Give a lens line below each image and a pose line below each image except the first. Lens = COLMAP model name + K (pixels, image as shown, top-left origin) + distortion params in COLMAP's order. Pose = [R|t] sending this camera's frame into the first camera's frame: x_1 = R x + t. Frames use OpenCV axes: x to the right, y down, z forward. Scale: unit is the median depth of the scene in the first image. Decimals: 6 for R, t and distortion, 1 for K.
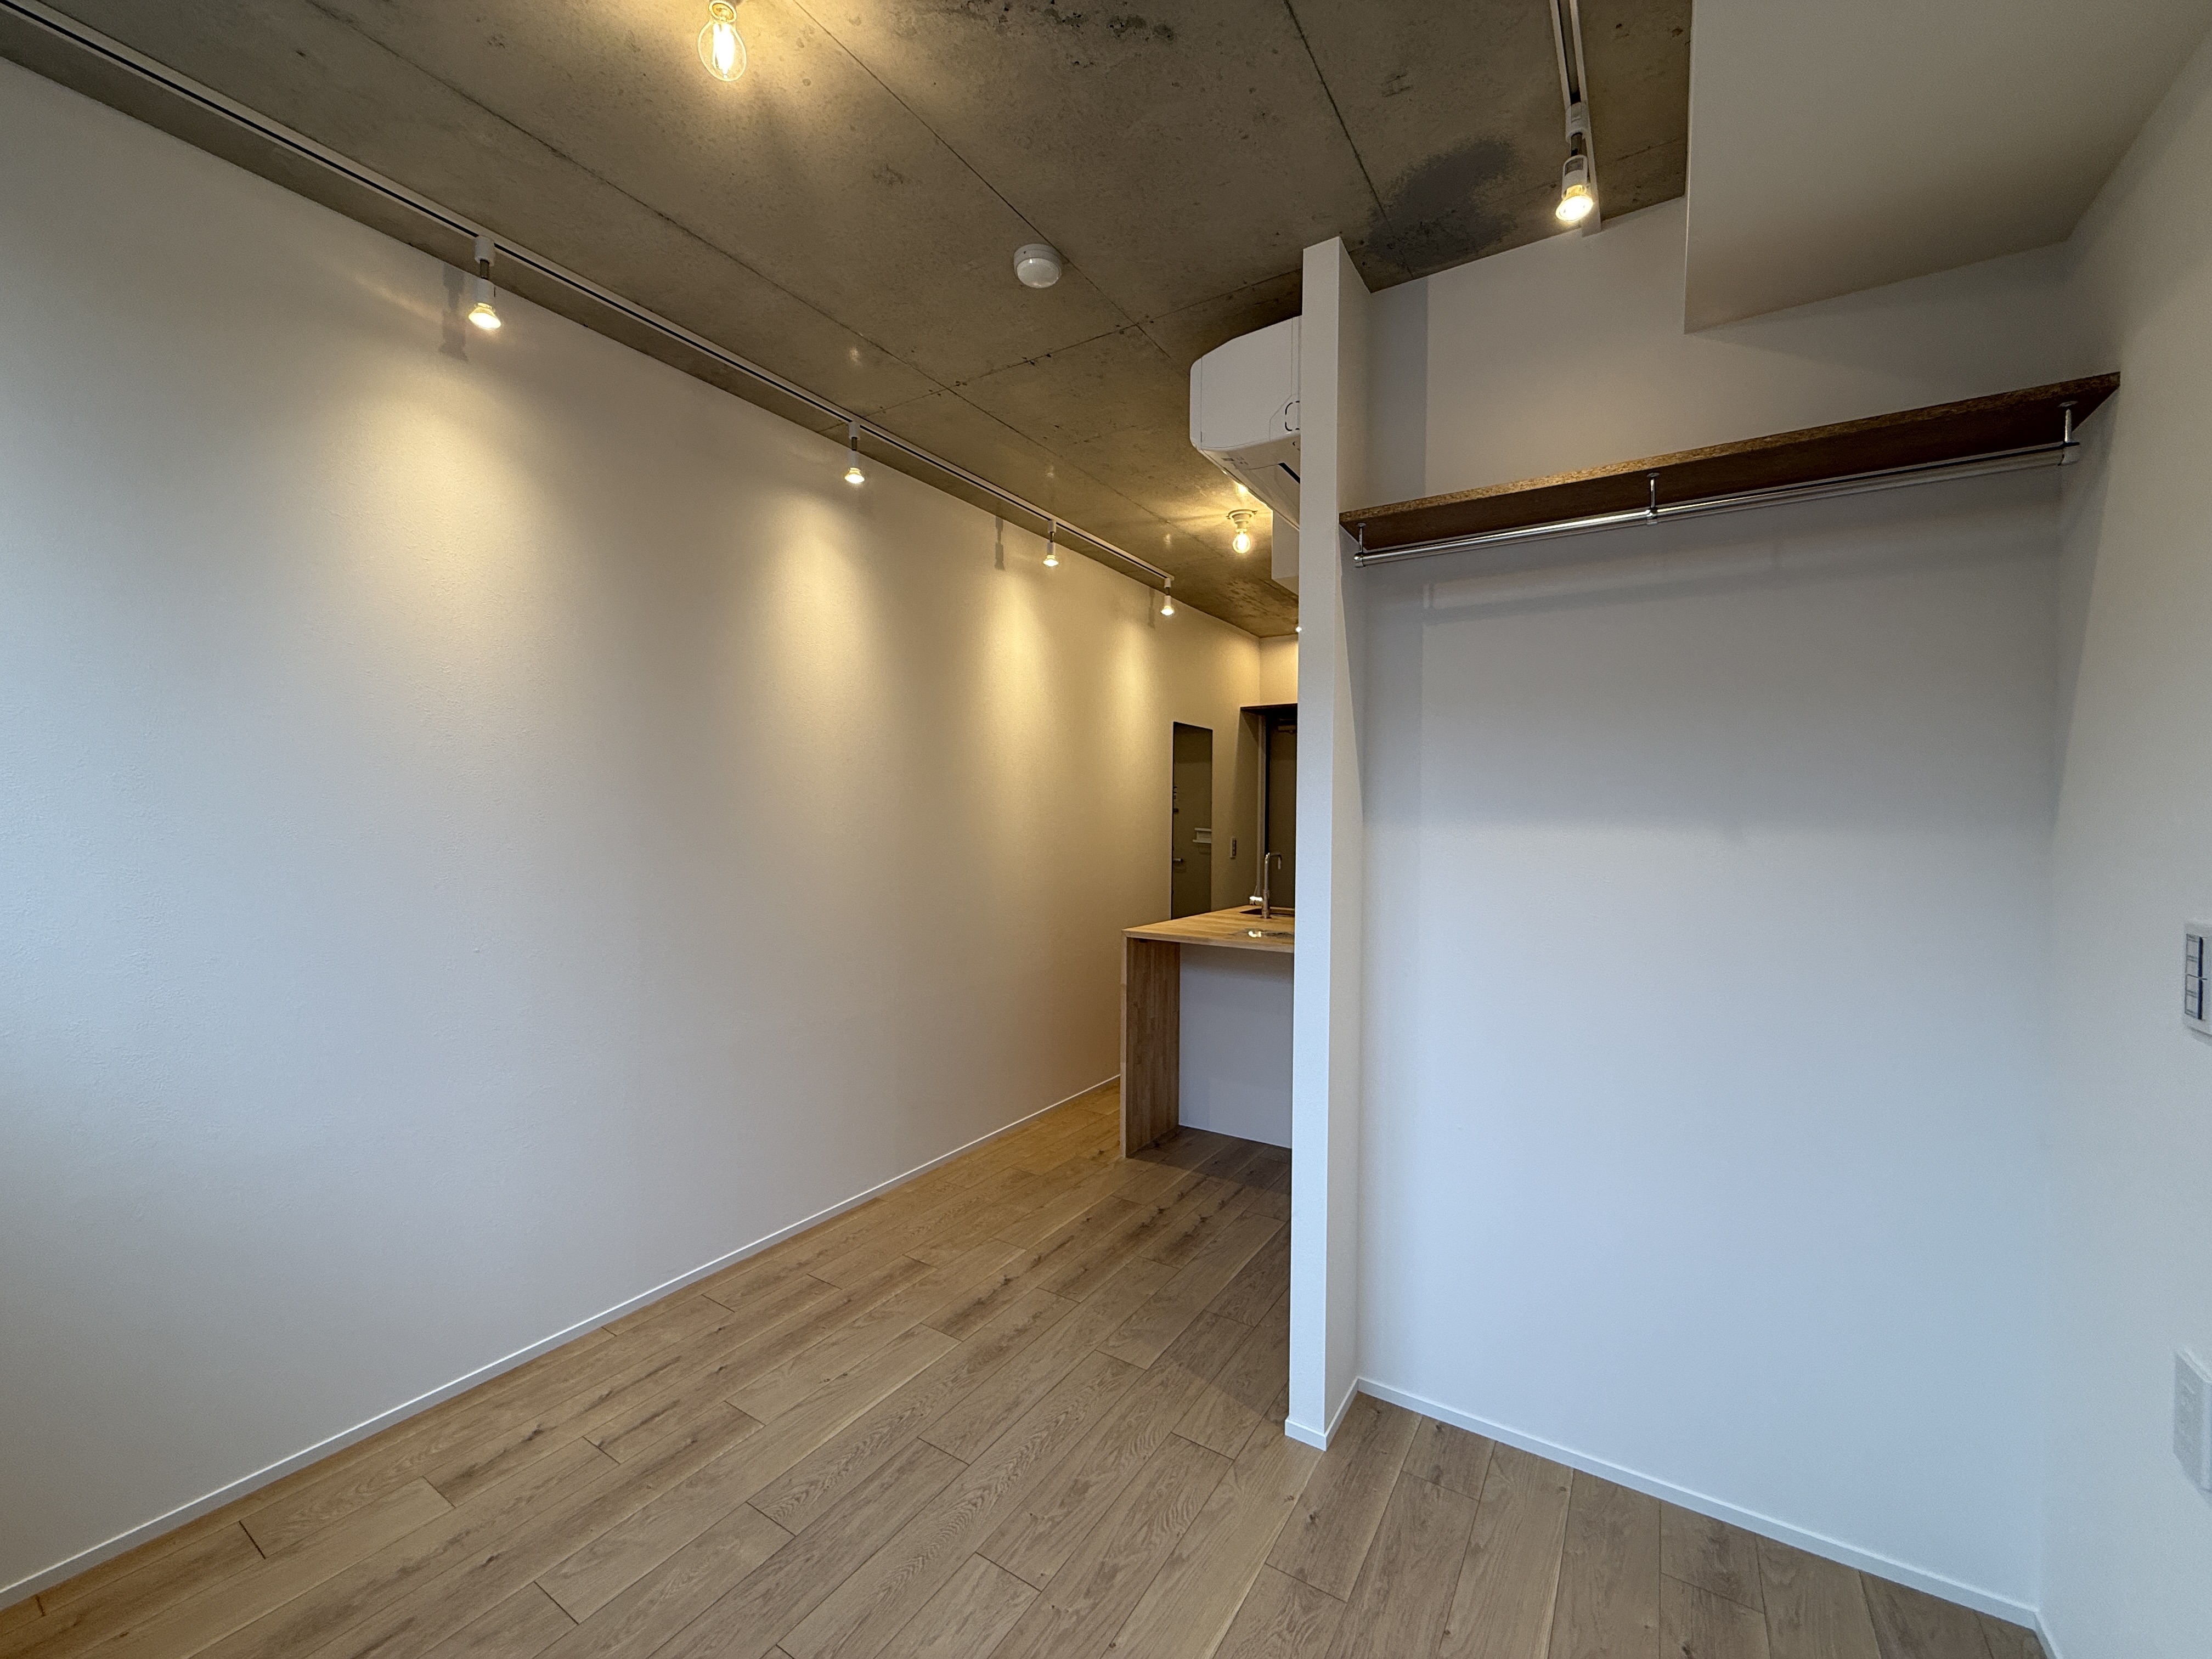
lens RADIAL K [[879.7, 0, 1101.3], [0, 879.7, 828.8], [0, 0, 1]] dist [0.000493, 0.000224]
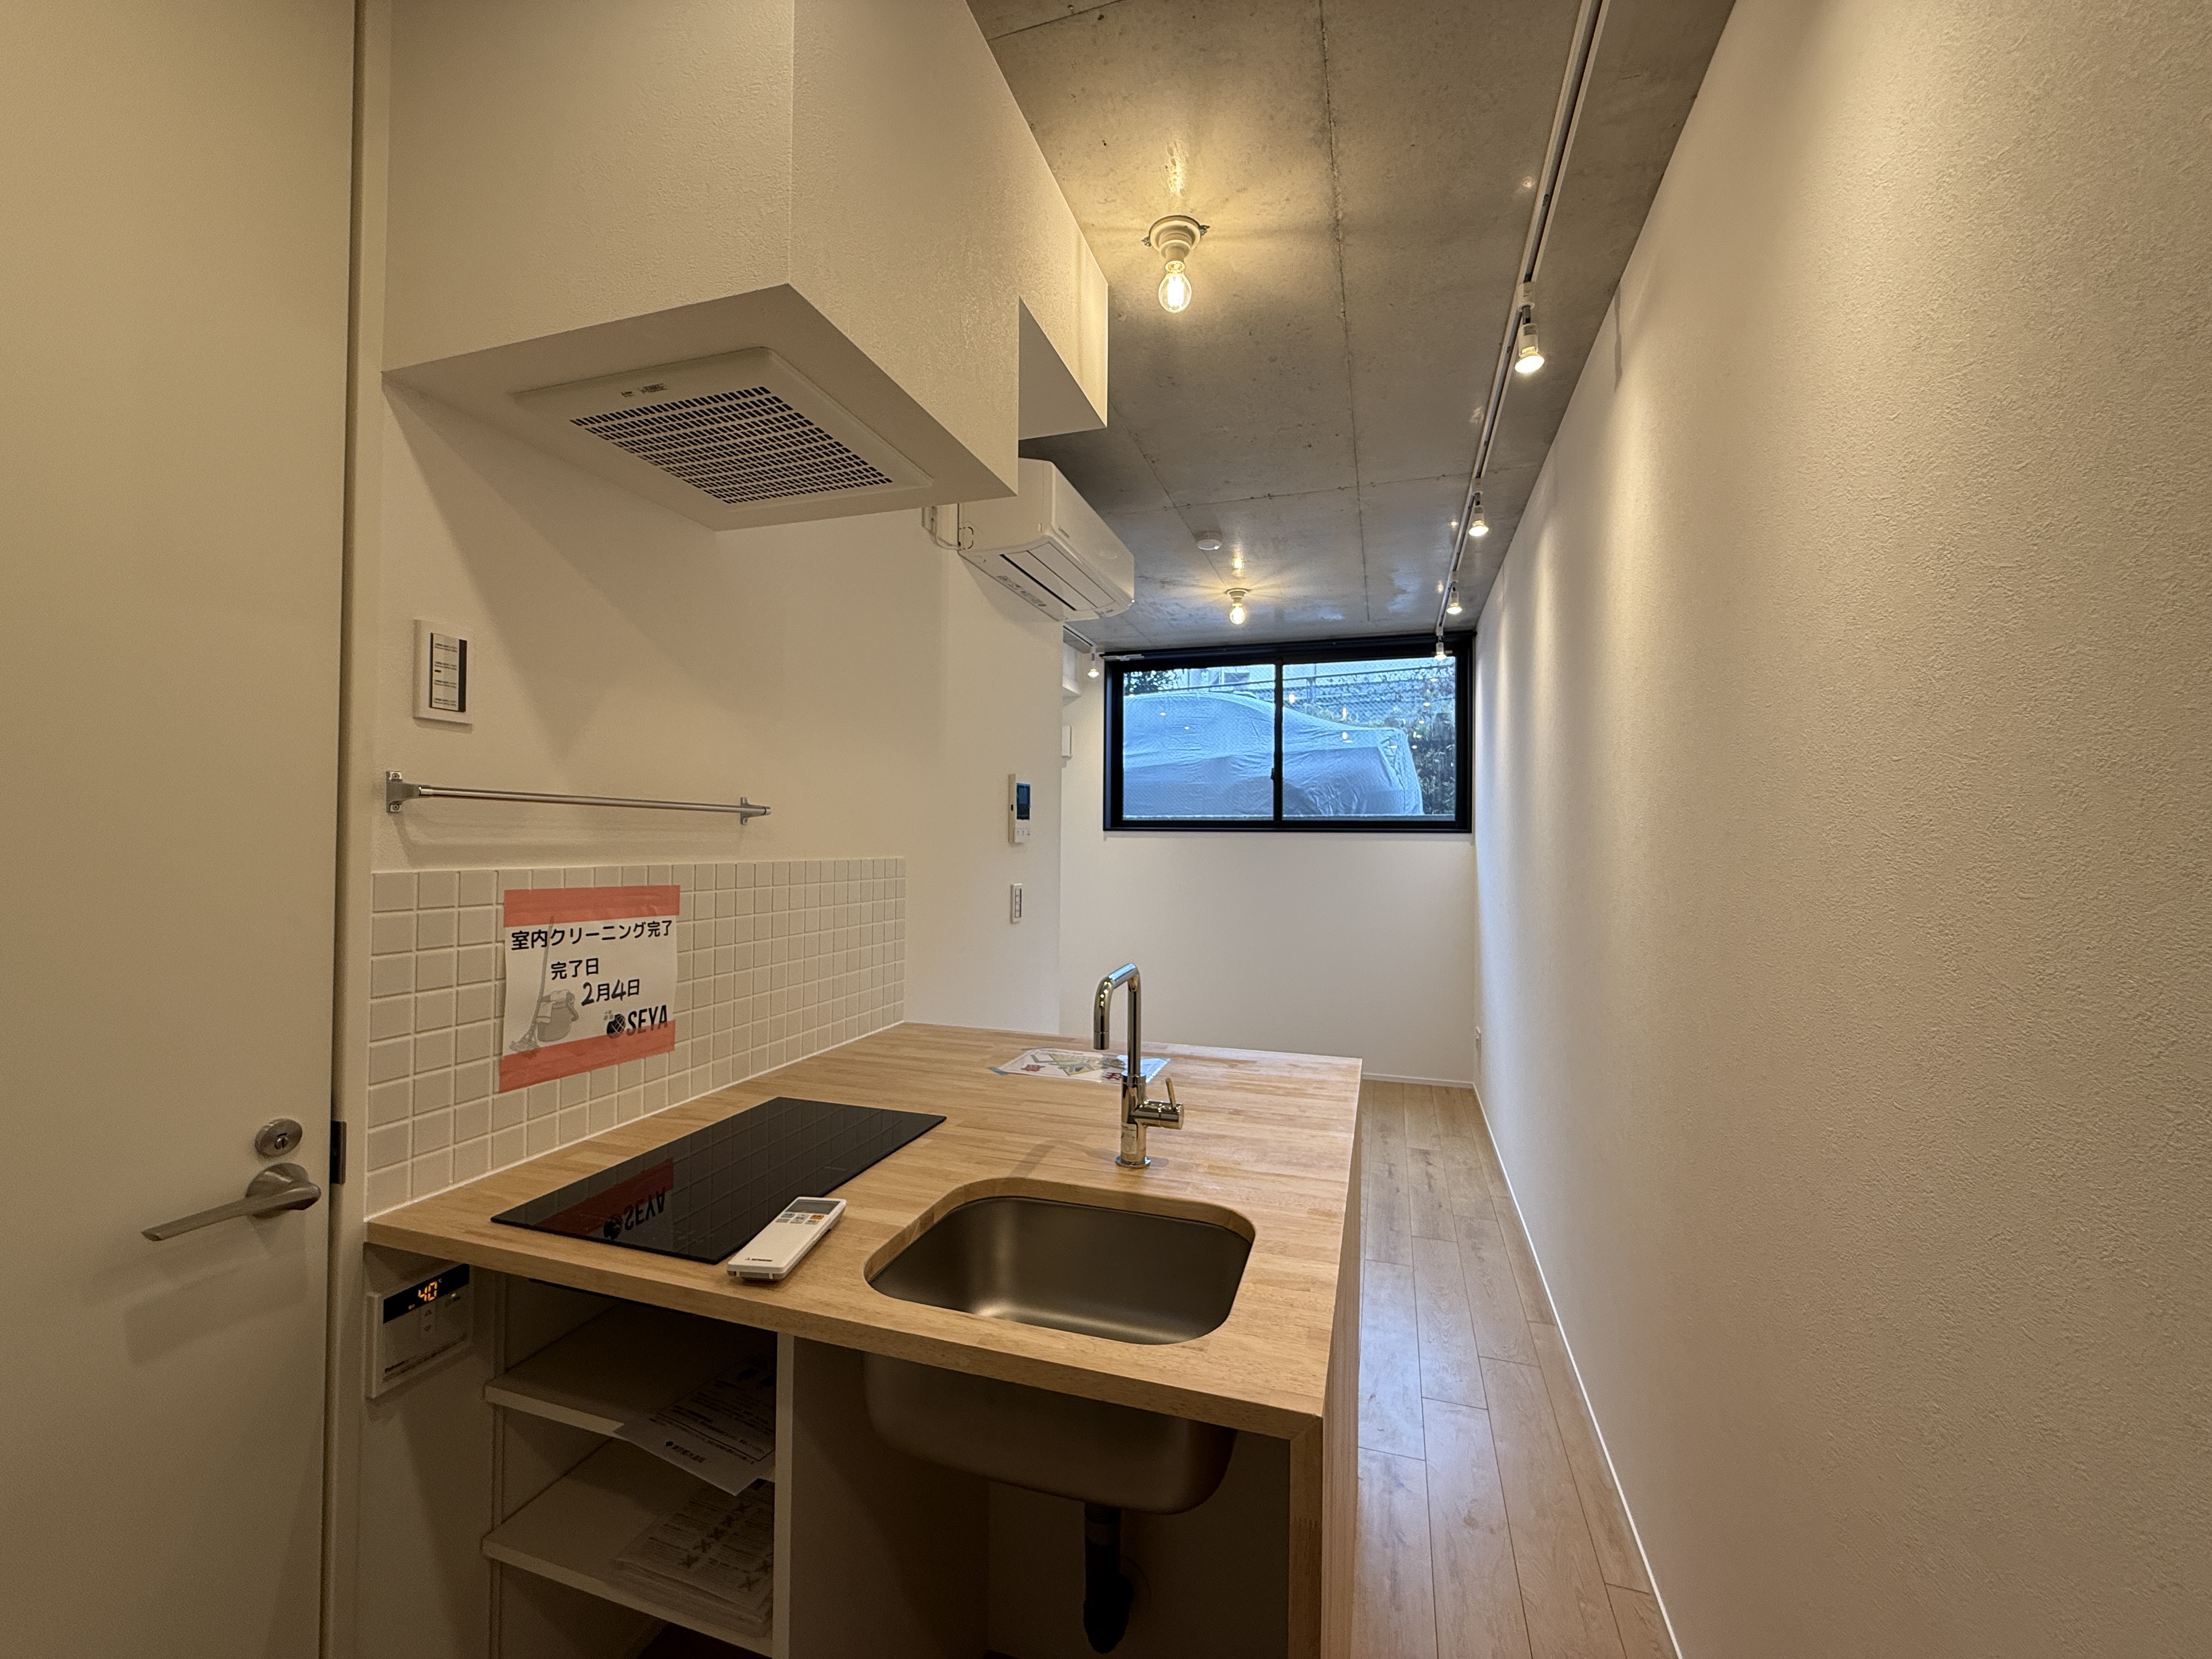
lens RADIAL K [[879.7, 0, 1101.3], [0, 879.7, 828.8], [0, 0, 1]] dist [0.000493, 0.000224]
pose [[-0.967671, -0.022668, -0.251193, 0.505645], [-0.021918, 0.999743, -0.005784, -0.033746], [0.251260, -0.000091, -0.967920, 2.350939]]
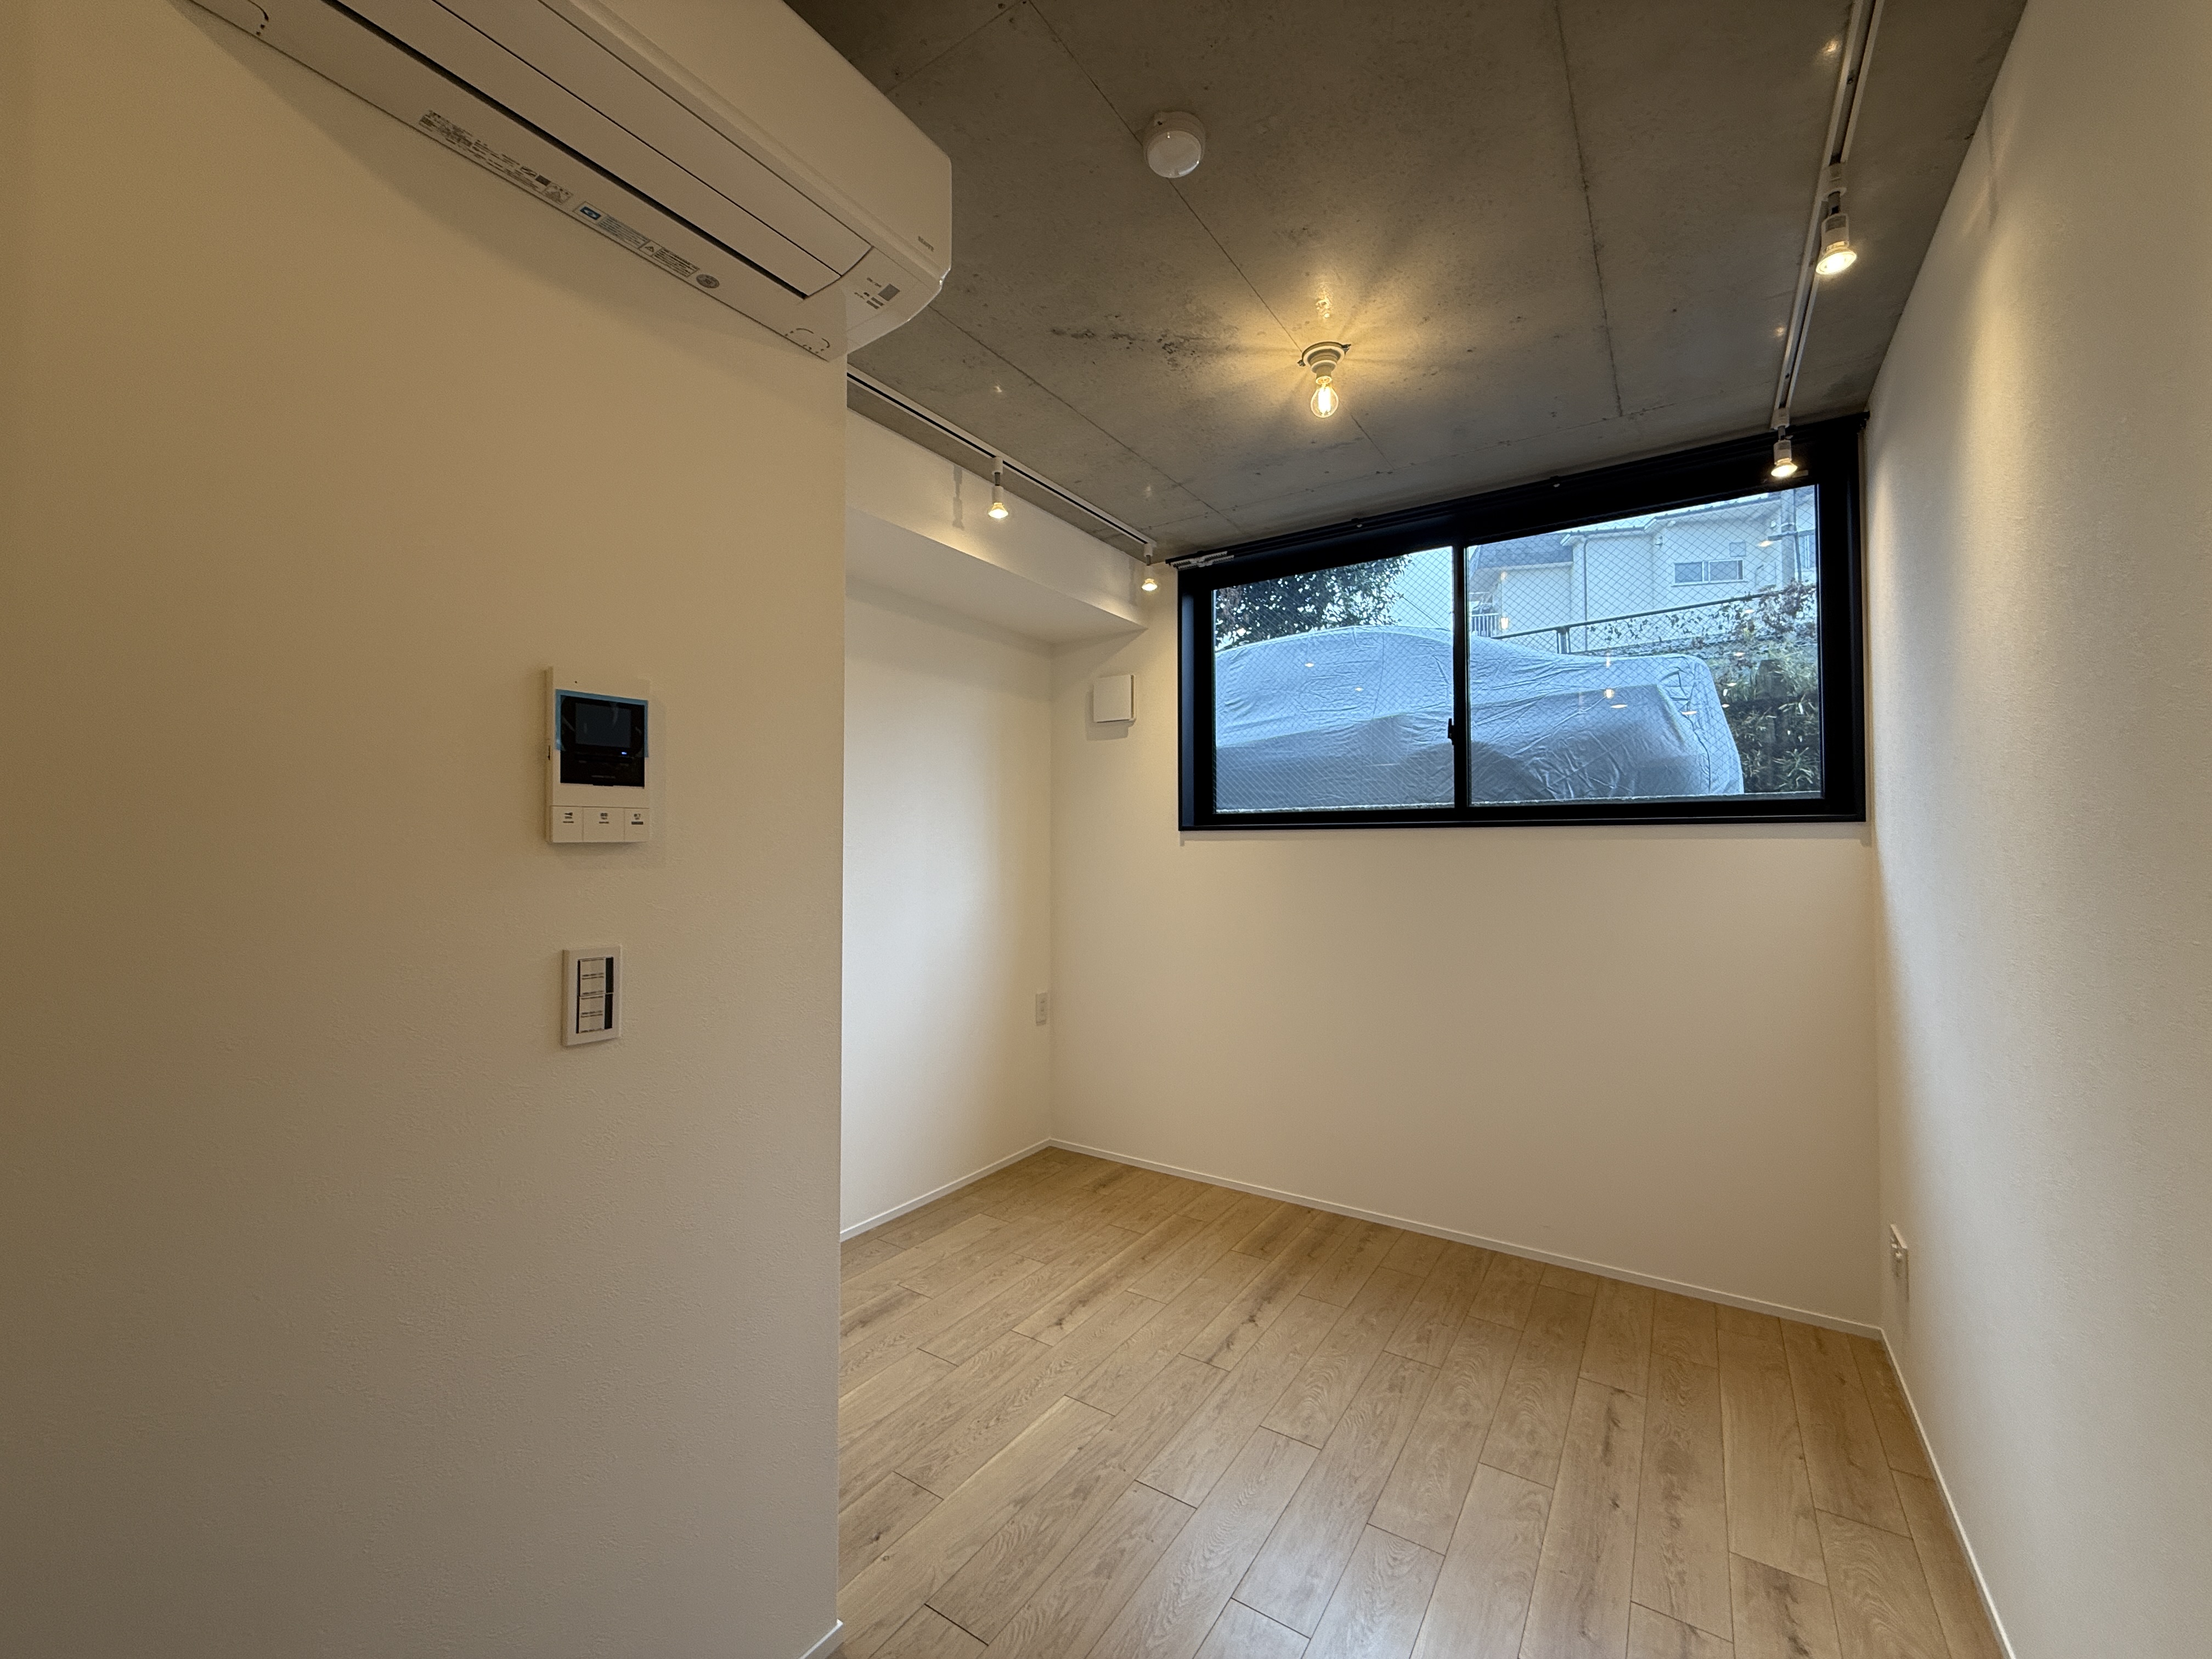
lens RADIAL K [[879.7, 0, 1101.3], [0, 879.7, 828.8], [0, 0, 1]] dist [0.000493, 0.000224]
pose [[-0.999719, -0.010118, 0.021441, -0.026053], [-0.010412, 0.999853, -0.013653, -0.021693], [-0.021300, -0.013873, -0.999677, 1.556309]]
